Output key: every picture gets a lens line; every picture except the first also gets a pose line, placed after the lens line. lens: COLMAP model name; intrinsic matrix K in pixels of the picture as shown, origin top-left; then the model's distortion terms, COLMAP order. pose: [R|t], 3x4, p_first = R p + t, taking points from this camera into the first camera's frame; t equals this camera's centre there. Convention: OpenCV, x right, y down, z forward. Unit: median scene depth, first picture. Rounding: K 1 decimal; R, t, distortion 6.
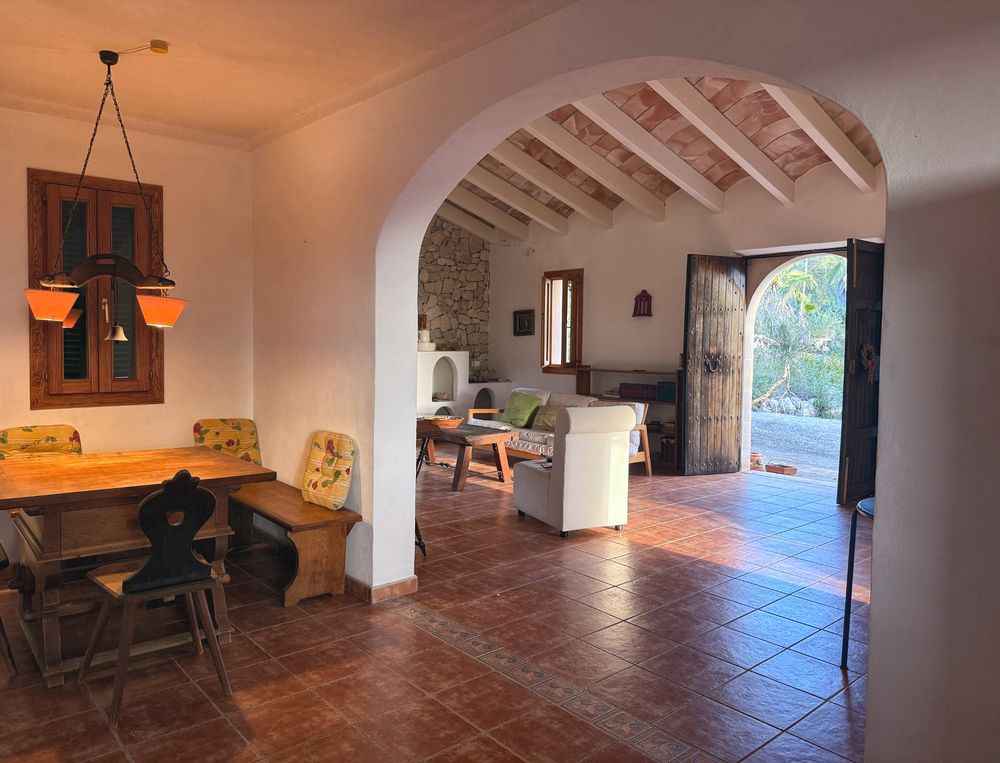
lens RADIAL K [[705.0, 0, 491.4], [0, 705.0, 387.8], [0, 0, 1]] dist [0.012471, -0.034109]
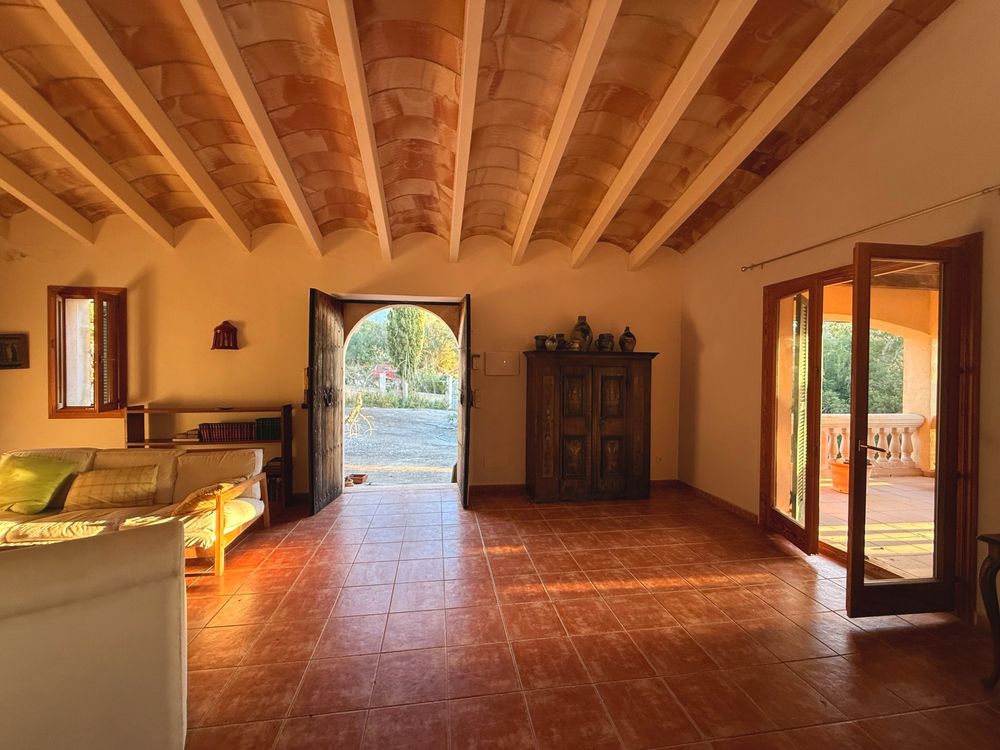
lens RADIAL K [[396.1, 0, 494.5], [0, 396.1, 375.8], [0, 0, 1]] dist [0.006663, -0.000432]
pose [[0.527776, -0.023336, 0.849063, -0.049147], [0.058039, 0.998277, -0.008640, -0.045758], [-0.847398, 0.053839, 0.528221, 0.465186]]
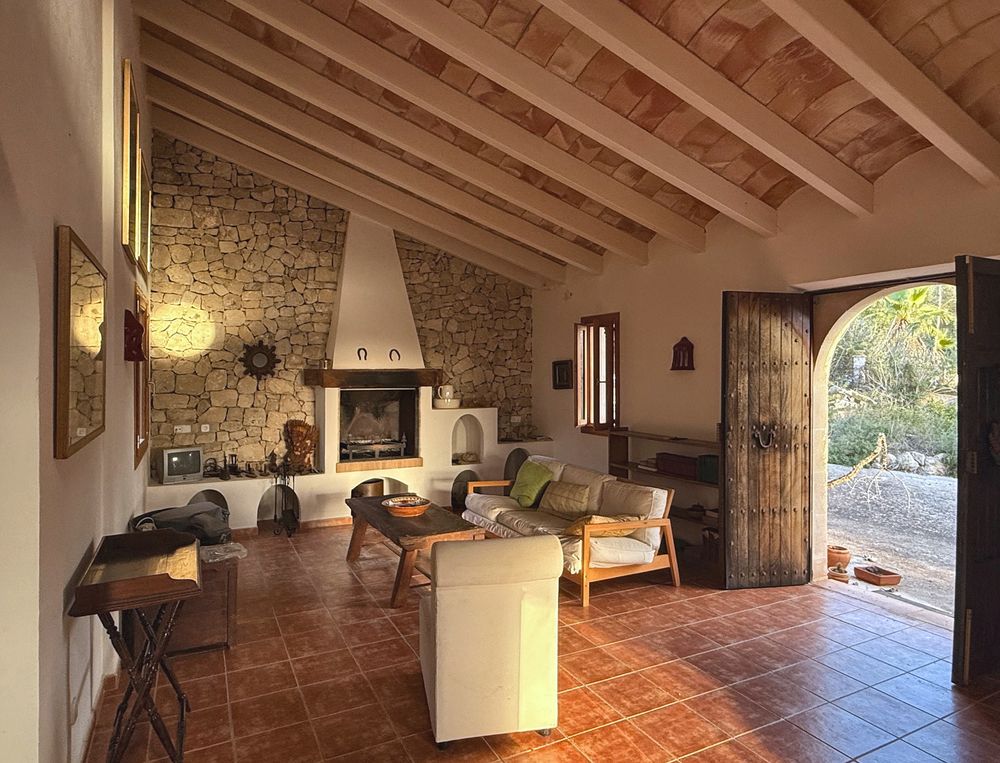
lens RADIAL K [[600.1, 0, 496.6], [0, 600.1, 377.1], [0, 0, 1]] dist [-0.023215, 0.016711]
pose [[0.973517, -0.007567, -0.228489, 0.179760], [-0.006628, 0.998098, -0.061295, -0.055384], [0.228518, 0.061186, 0.971615, 0.316190]]
